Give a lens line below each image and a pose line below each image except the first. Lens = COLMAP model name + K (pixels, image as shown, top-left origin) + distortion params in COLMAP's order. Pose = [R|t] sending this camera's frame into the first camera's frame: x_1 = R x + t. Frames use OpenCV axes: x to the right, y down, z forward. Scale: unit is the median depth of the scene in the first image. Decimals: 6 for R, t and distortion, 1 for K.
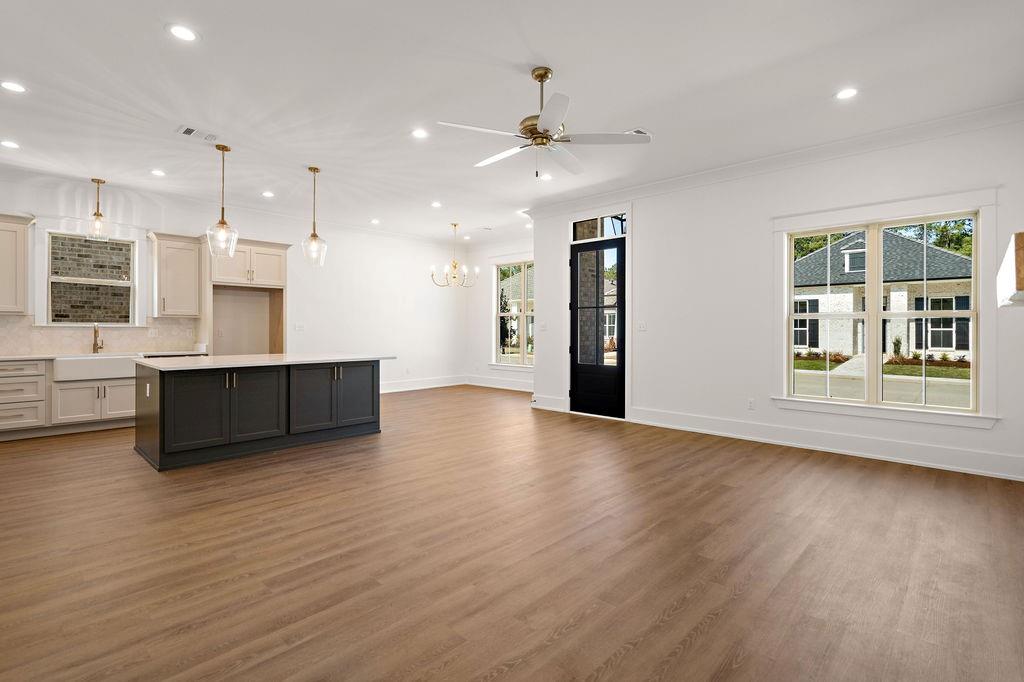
lens RADIAL K [[483.5, 0, 510.8], [0, 483.5, 329.7], [0, 0, 1]] dist [0.001596, 0.000019]
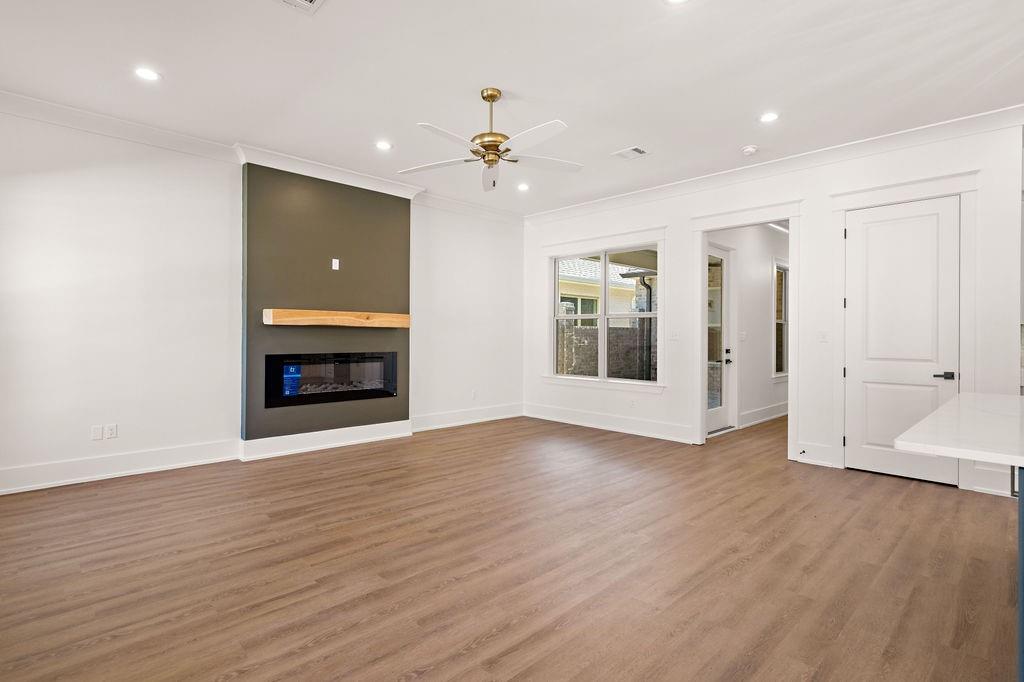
lens RADIAL K [[505.5, 0, 511.4], [0, 505.5, 331.4], [0, 0, 1]] dist [-0.000908, -0.000063]
pose [[-0.999153, -0.009578, 0.040014, -0.016902], [-0.009819, 0.999935, -0.005855, -0.006733], [-0.039956, -0.006243, -0.999182, 1.333042]]
